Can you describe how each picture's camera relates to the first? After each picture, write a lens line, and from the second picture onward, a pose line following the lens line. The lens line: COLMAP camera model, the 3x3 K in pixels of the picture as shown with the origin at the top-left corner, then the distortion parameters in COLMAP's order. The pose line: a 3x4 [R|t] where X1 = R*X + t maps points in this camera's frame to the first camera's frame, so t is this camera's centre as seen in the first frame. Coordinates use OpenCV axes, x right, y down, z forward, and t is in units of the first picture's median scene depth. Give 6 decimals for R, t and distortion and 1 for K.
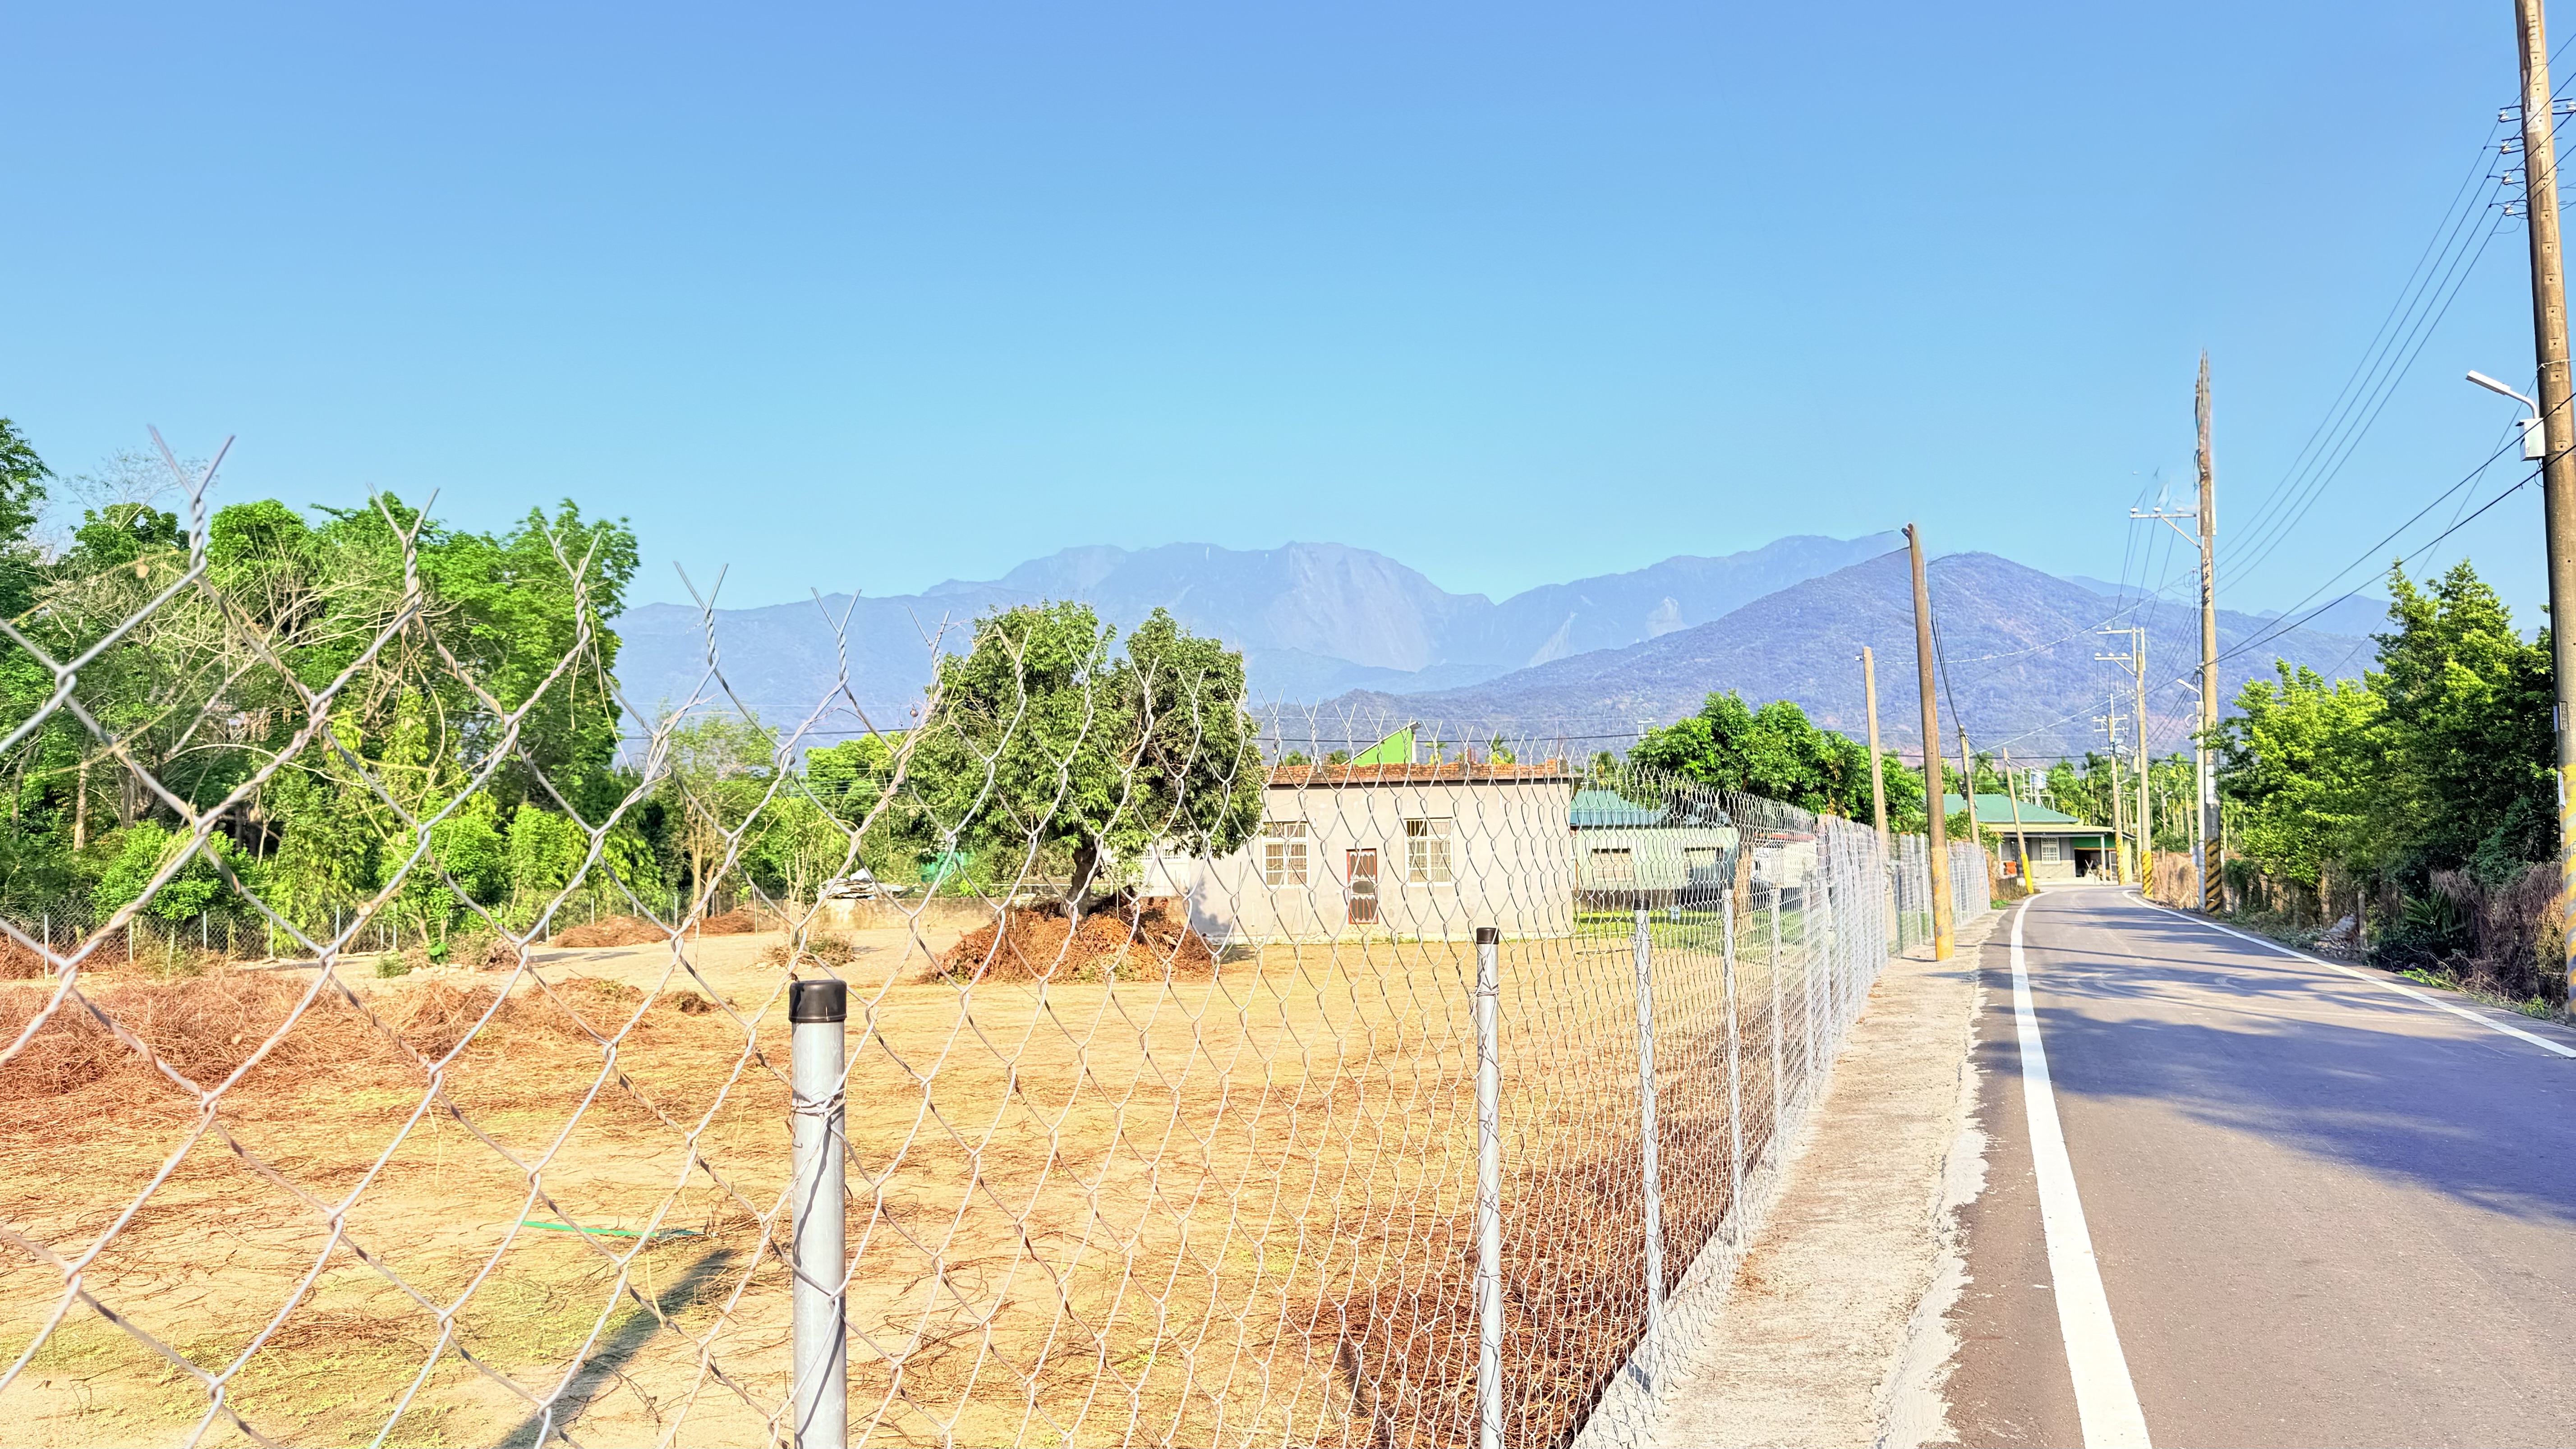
lens RADIAL K [[1695.8, 0, 1288.0], [0, 1695.8, 724.5], [0, 0, 1]] dist [-0.000321, 0.000380]
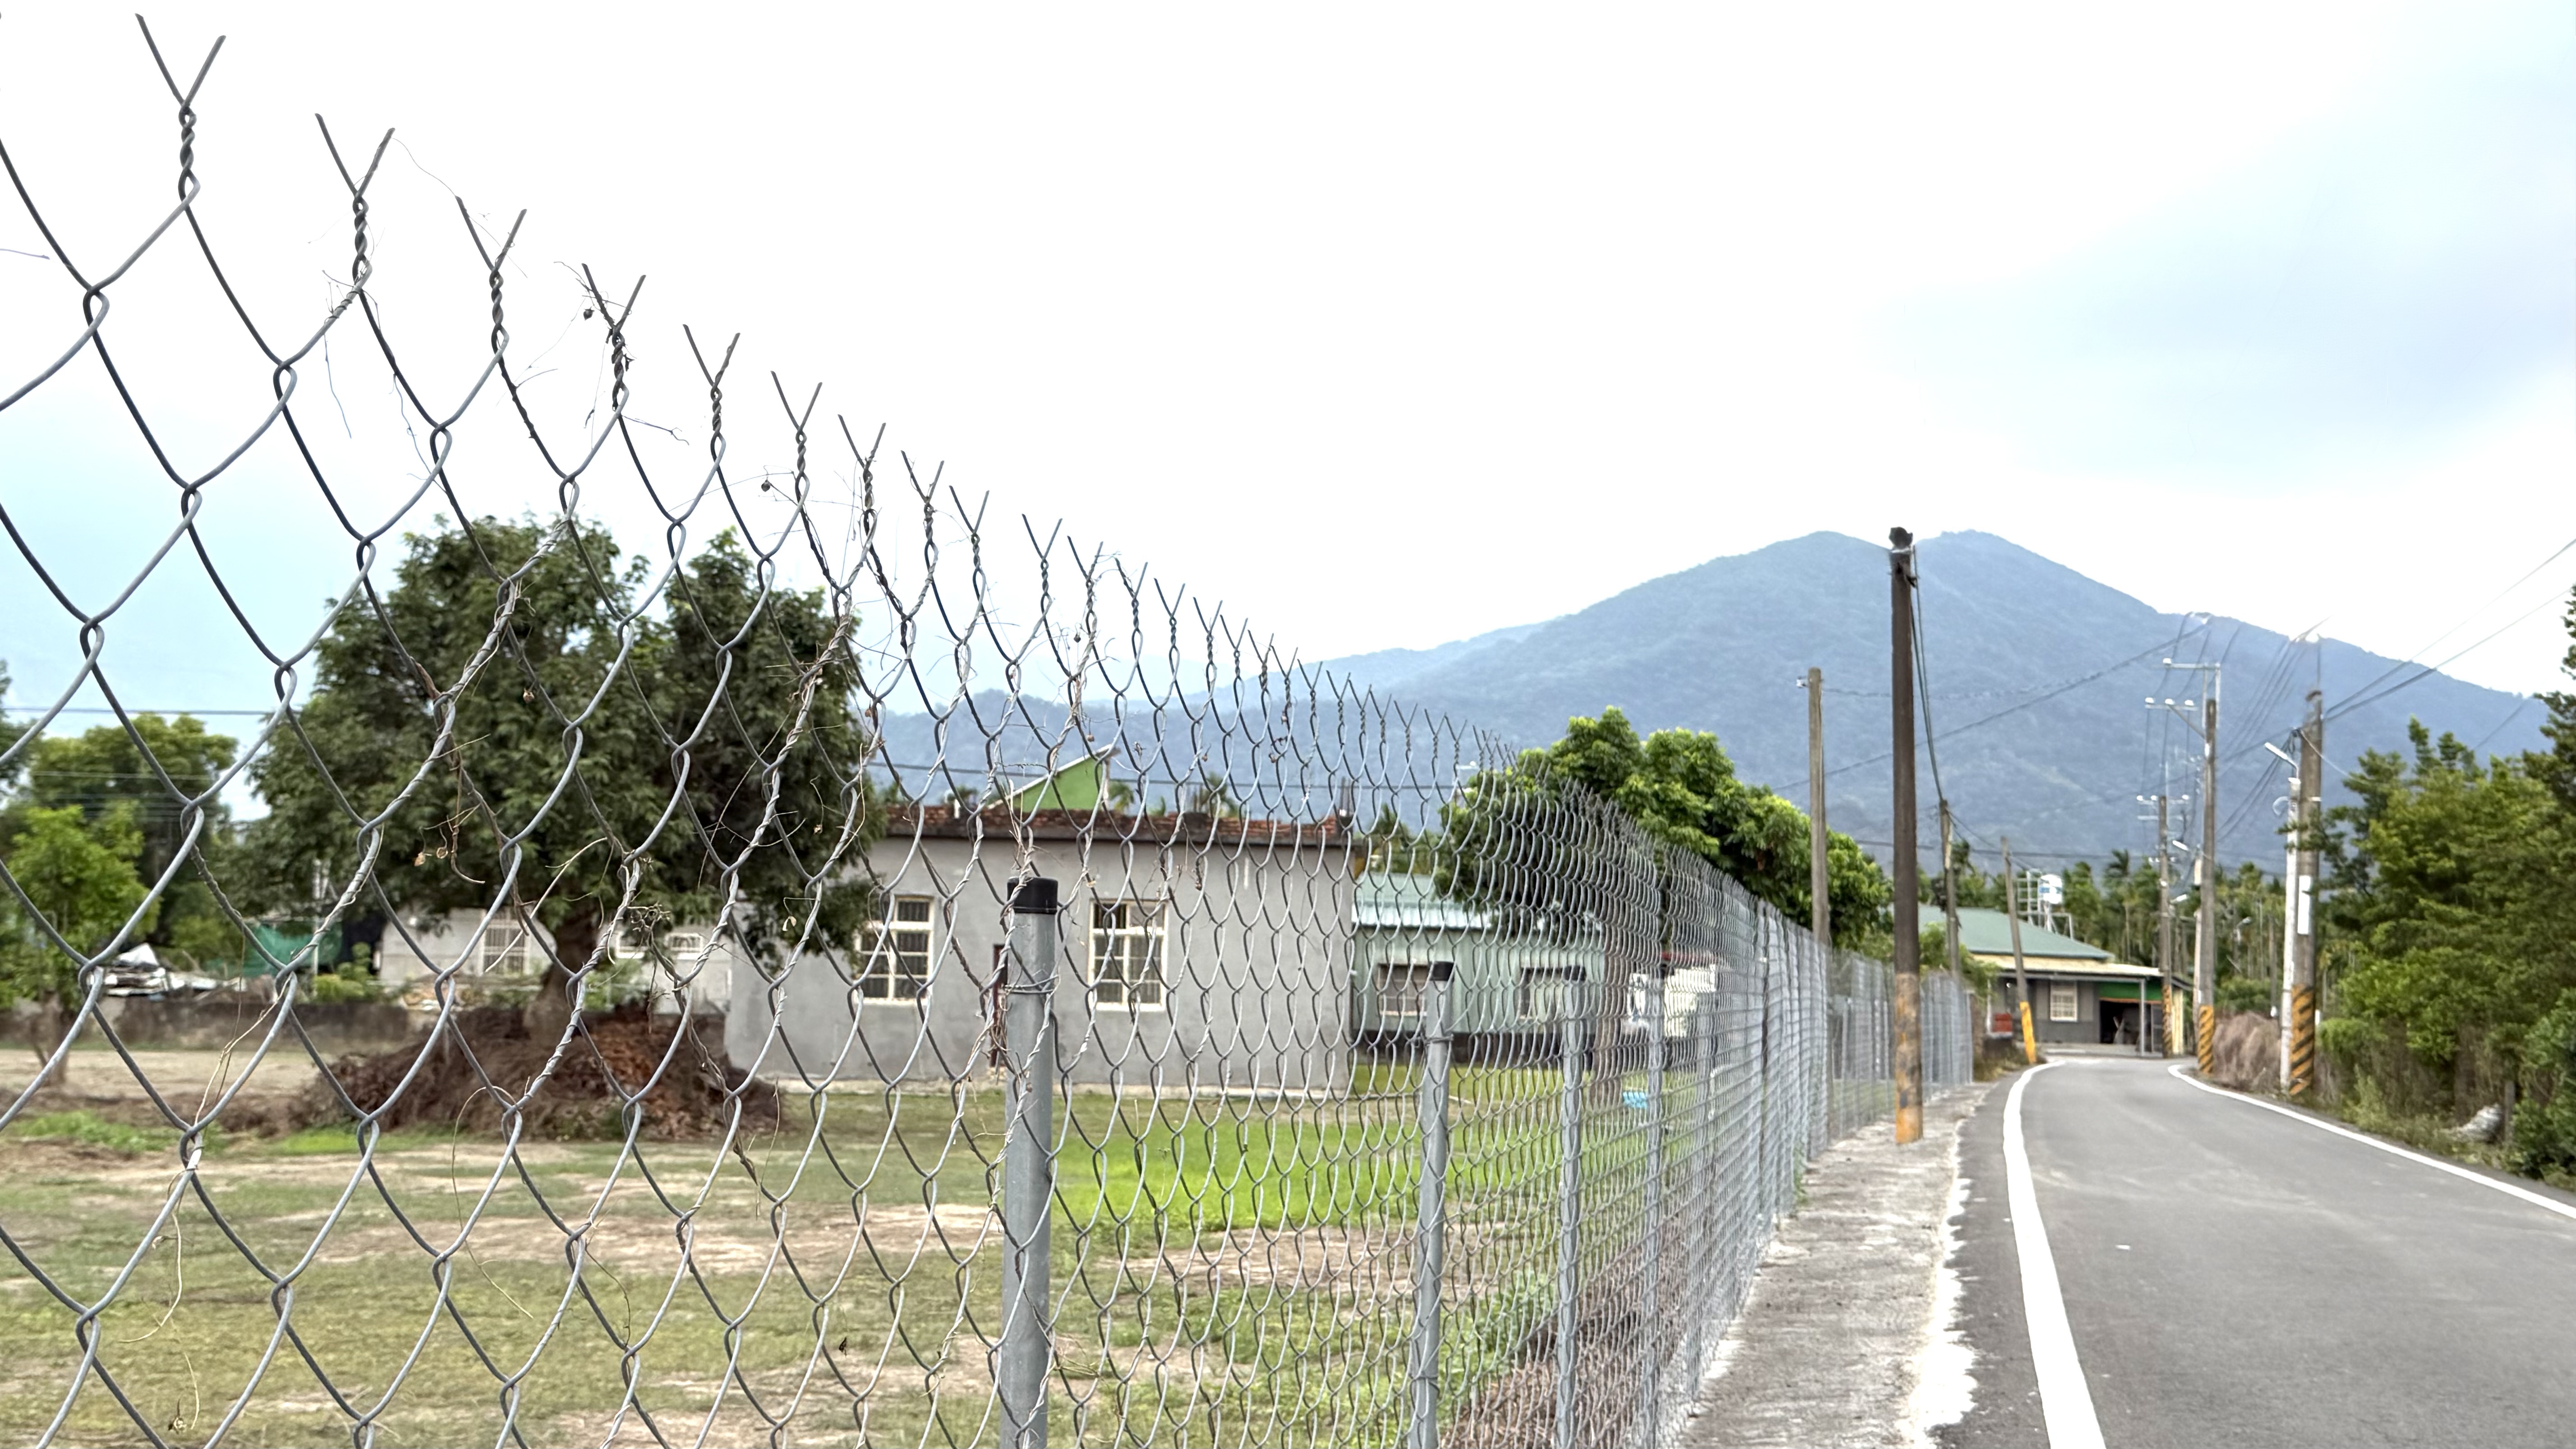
lens RADIAL K [[3100.0, 0, 1288.0], [0, 3100.0, 724.5], [0, 0, 1]] dist [0.108196, -0.007562]
pose [[0.983094, 0.046377, 0.177131, -0.056129], [-0.042677, 0.998785, -0.024647, 0.013998], [-0.178058, 0.016671, 0.983879, -0.117804]]
